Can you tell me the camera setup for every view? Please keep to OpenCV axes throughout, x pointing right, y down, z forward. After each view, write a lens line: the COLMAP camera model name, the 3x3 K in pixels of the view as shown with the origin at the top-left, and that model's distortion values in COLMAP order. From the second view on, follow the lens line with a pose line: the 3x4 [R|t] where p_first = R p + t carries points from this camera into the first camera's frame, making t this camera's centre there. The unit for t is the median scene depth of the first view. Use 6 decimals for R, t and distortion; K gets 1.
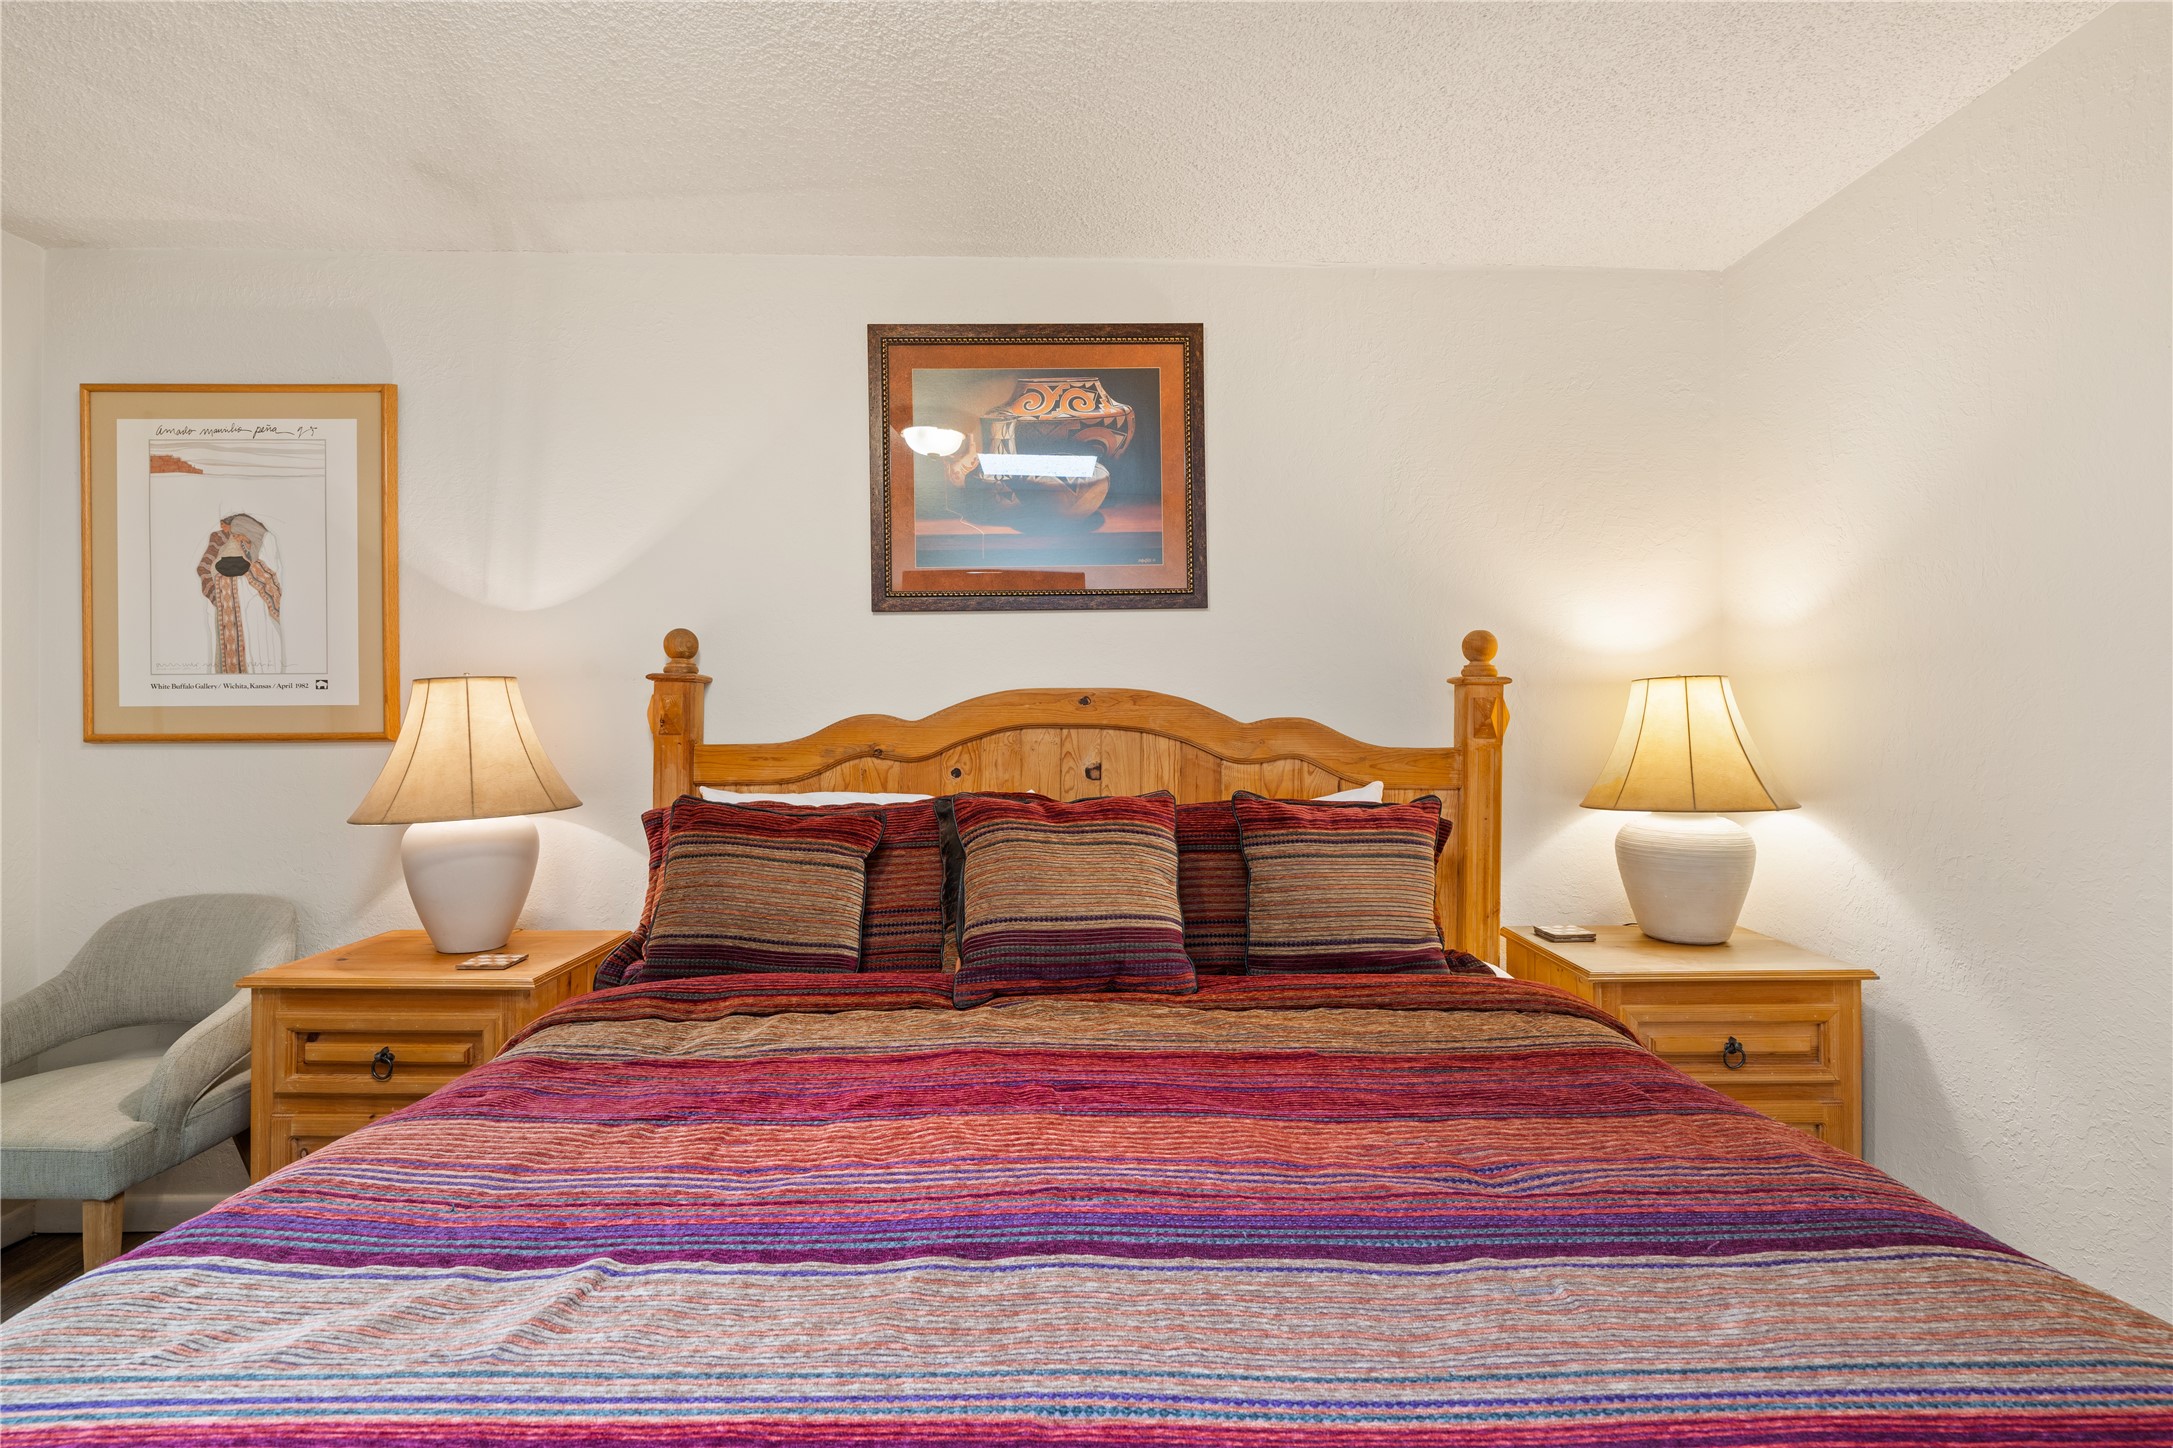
lens RADIAL K [[1030.0, 0, 1085.7], [0, 1030.0, 709.3], [0, 0, 1]] dist [-0.005009, 0.001581]
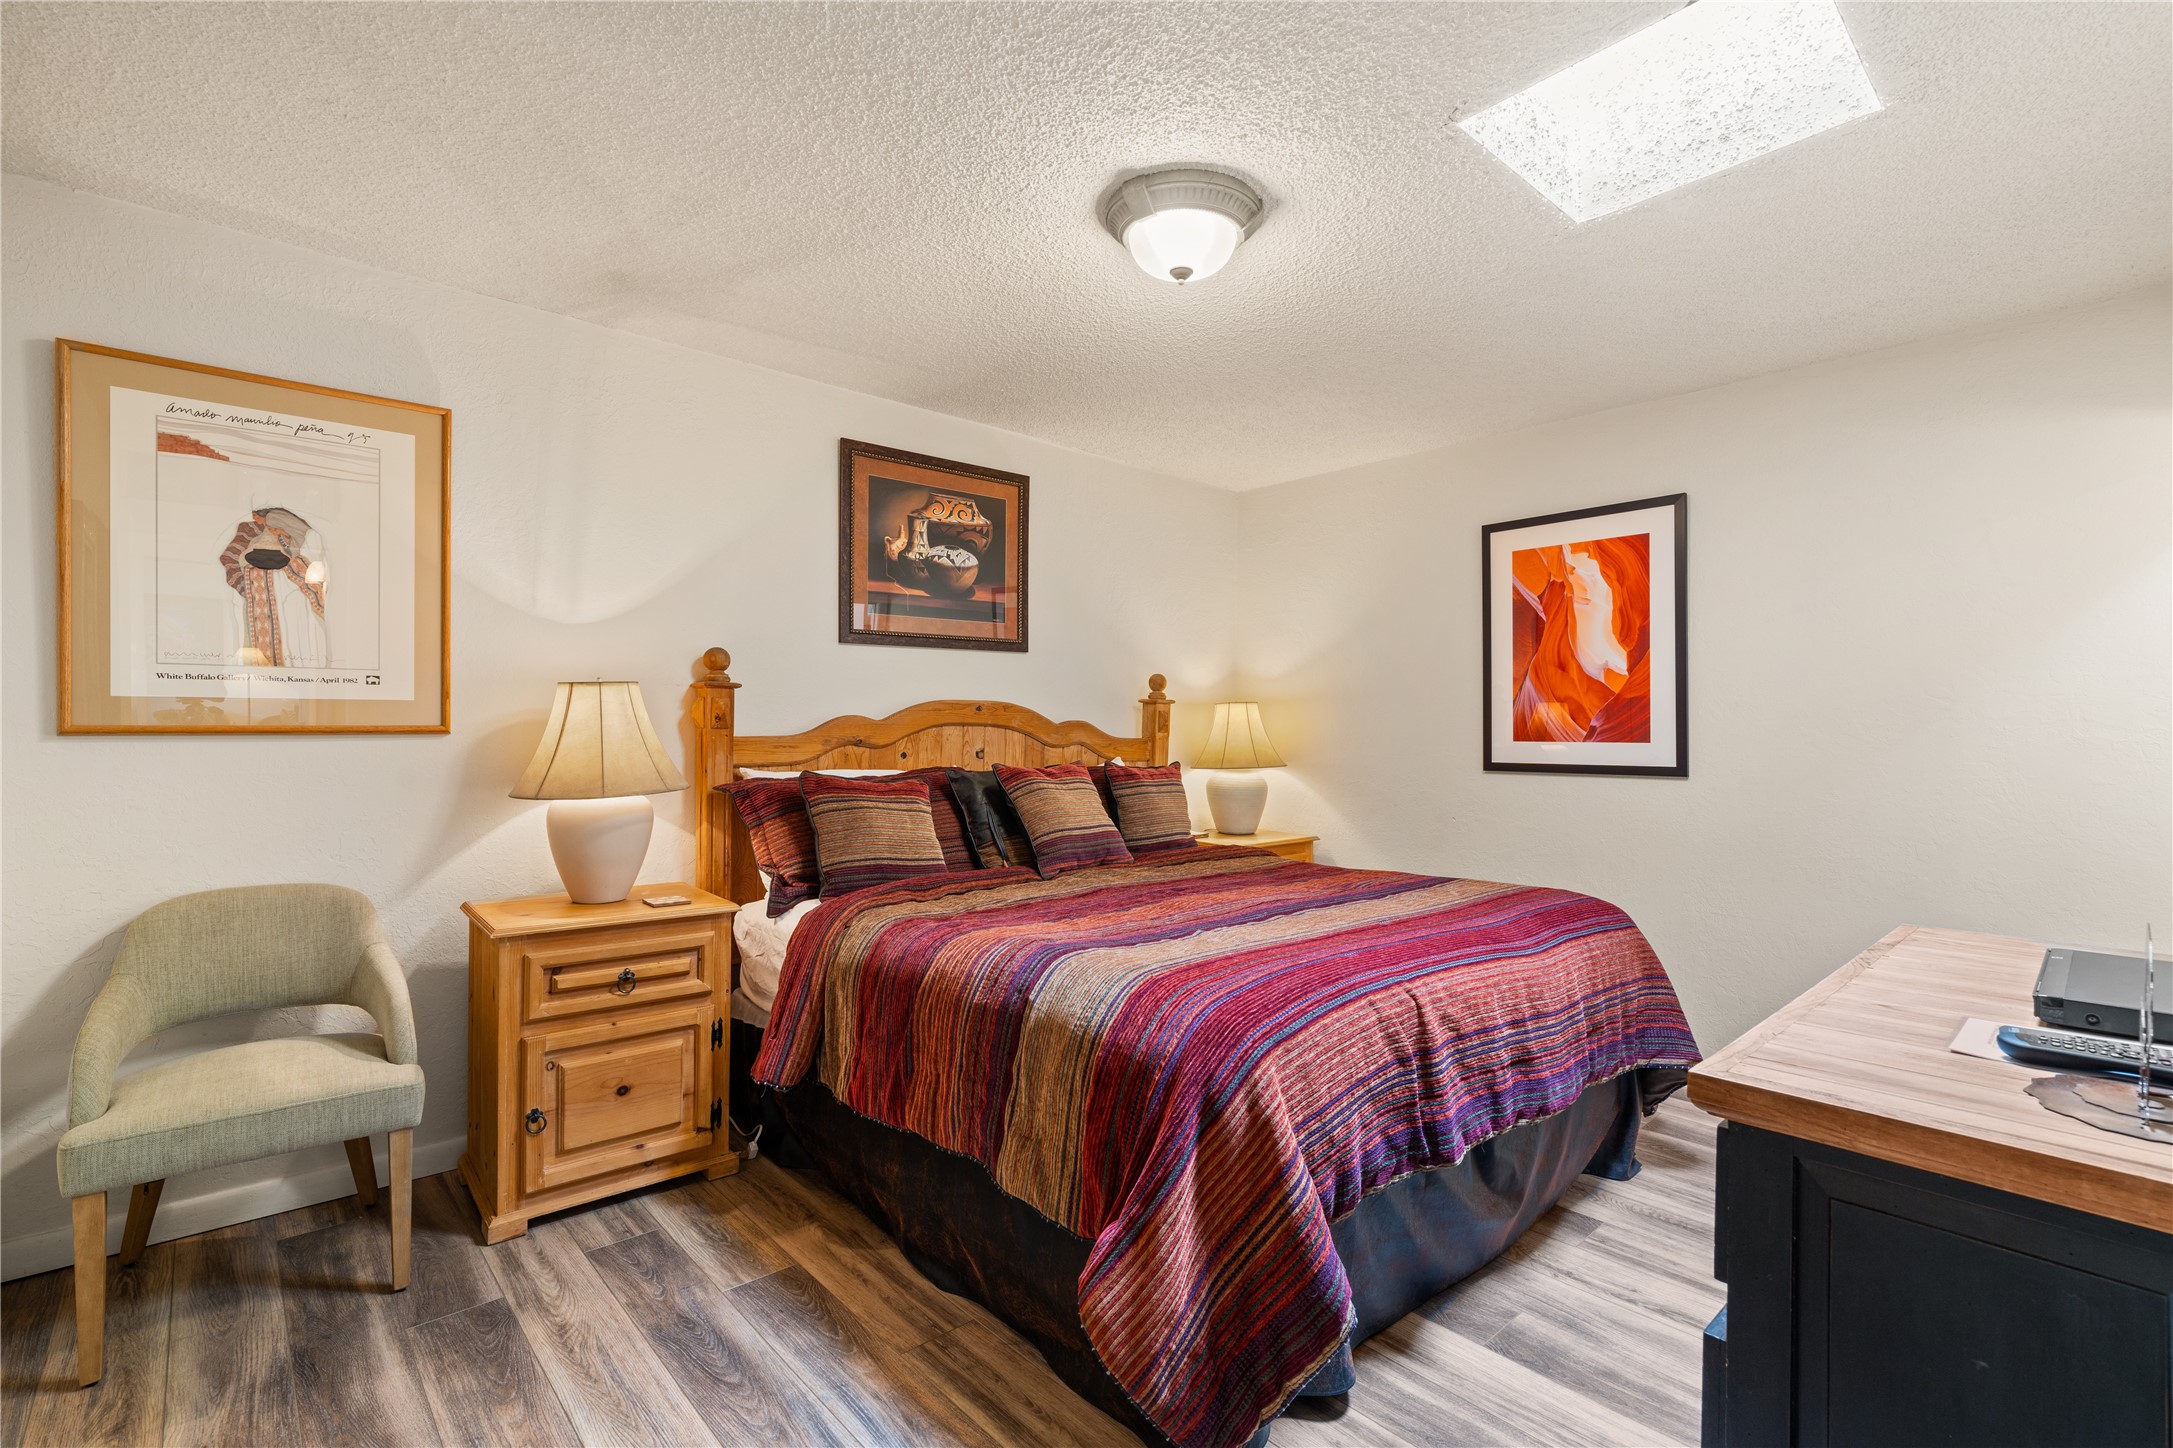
lens RADIAL K [[984.9, 0, 1085.6], [0, 984.9, 735.0], [0, 0, 1]] dist [-0.002731, 0.000651]
pose [[0.761427, 0.000361, 0.648250, -0.845245], [-0.015505, 0.999724, 0.017655, 0.003184], [-0.648065, -0.023494, 0.761223, -0.253318]]
